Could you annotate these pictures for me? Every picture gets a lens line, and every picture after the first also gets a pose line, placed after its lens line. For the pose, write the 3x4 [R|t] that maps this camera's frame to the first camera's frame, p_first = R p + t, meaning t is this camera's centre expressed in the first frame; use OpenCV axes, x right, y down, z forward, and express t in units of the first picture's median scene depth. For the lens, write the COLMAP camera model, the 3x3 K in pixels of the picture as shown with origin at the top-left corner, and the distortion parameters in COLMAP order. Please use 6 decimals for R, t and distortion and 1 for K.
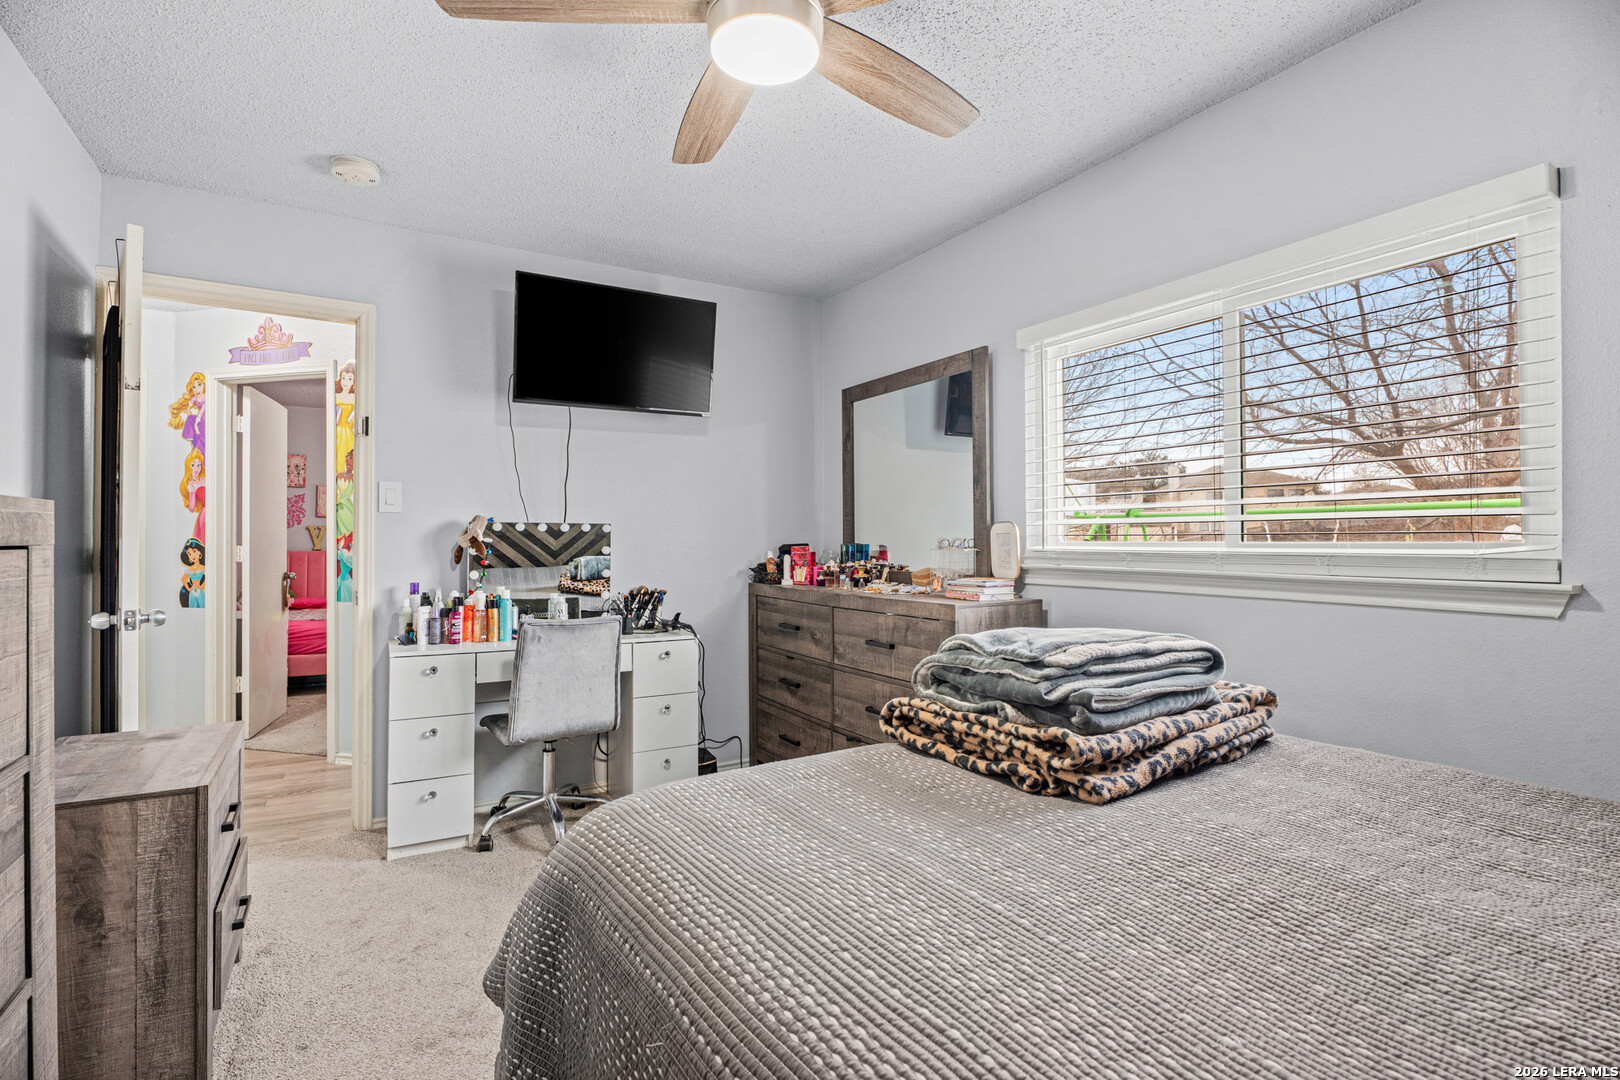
lens RADIAL K [[794.4, 0, 810.0], [0, 794.4, 540.0], [0, 0, 1]] dist [0.000036, -0.000031]
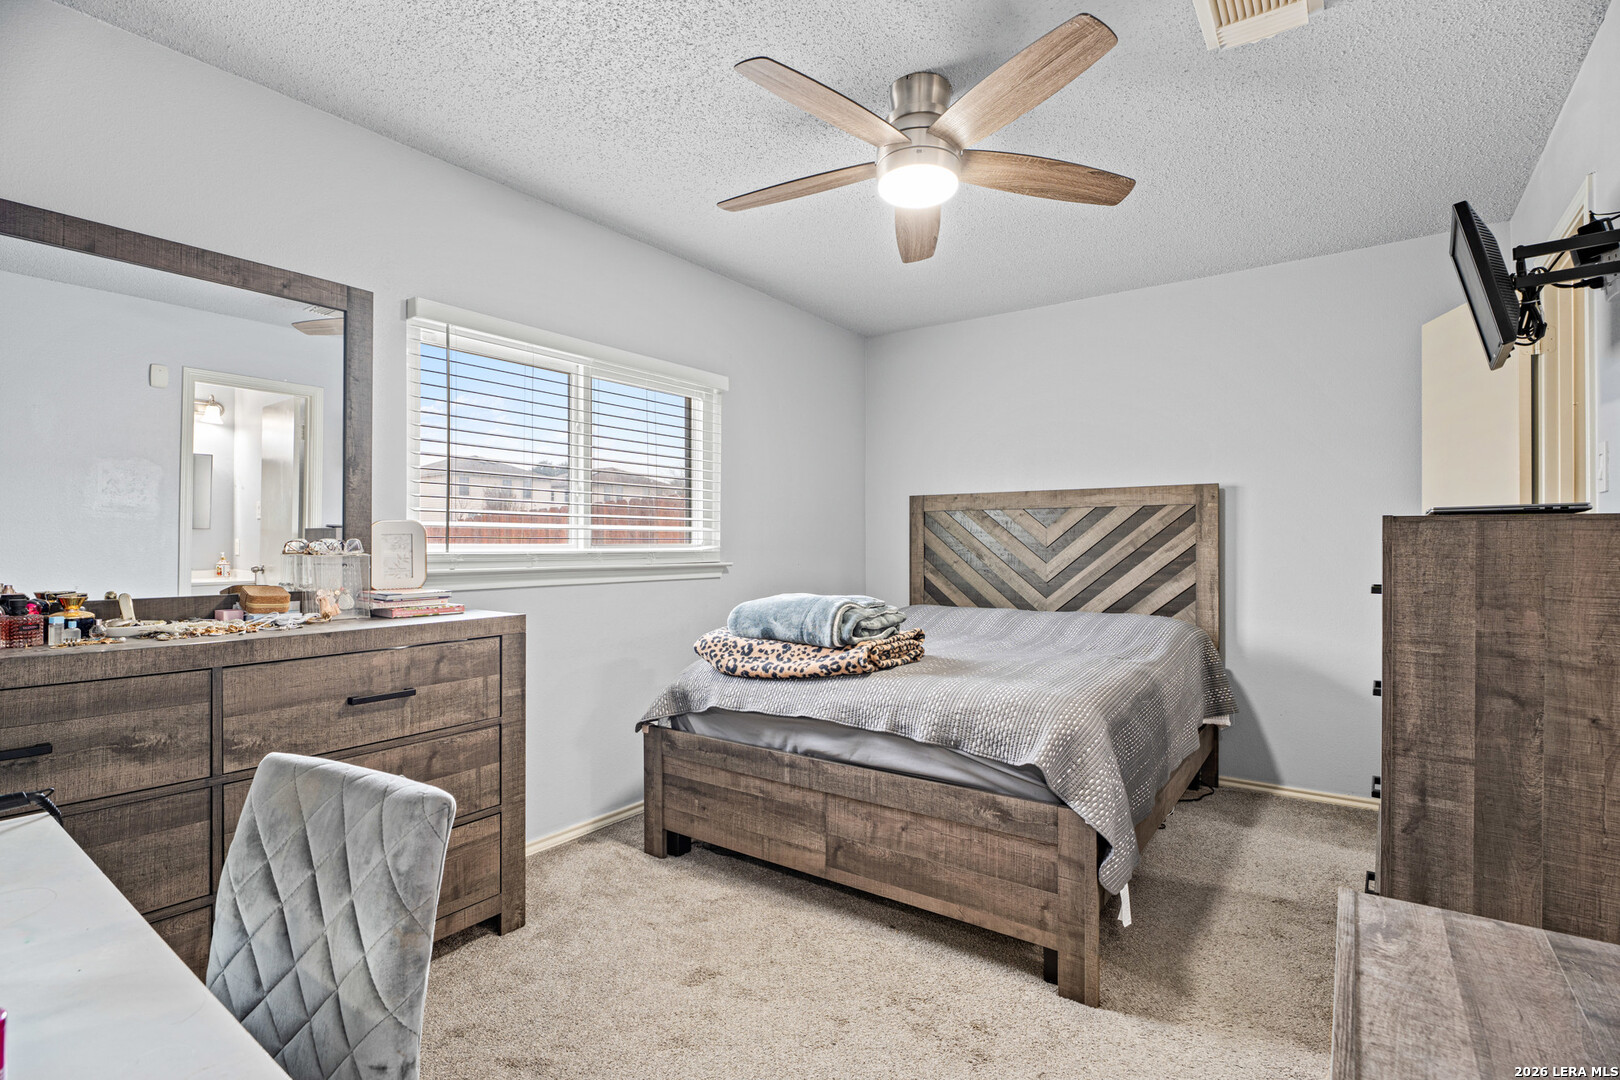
lens RADIAL K [[783.6, 0, 802.8], [0, 783.6, 536.7], [0, 0, 1]] dist [-0.020197, 0.009649]
pose [[-0.416622, 0.007493, 0.909049, -0.752781], [-0.002293, 0.999954, -0.009293, 0.000769], [-0.909077, -0.005956, -0.416585, 1.074751]]
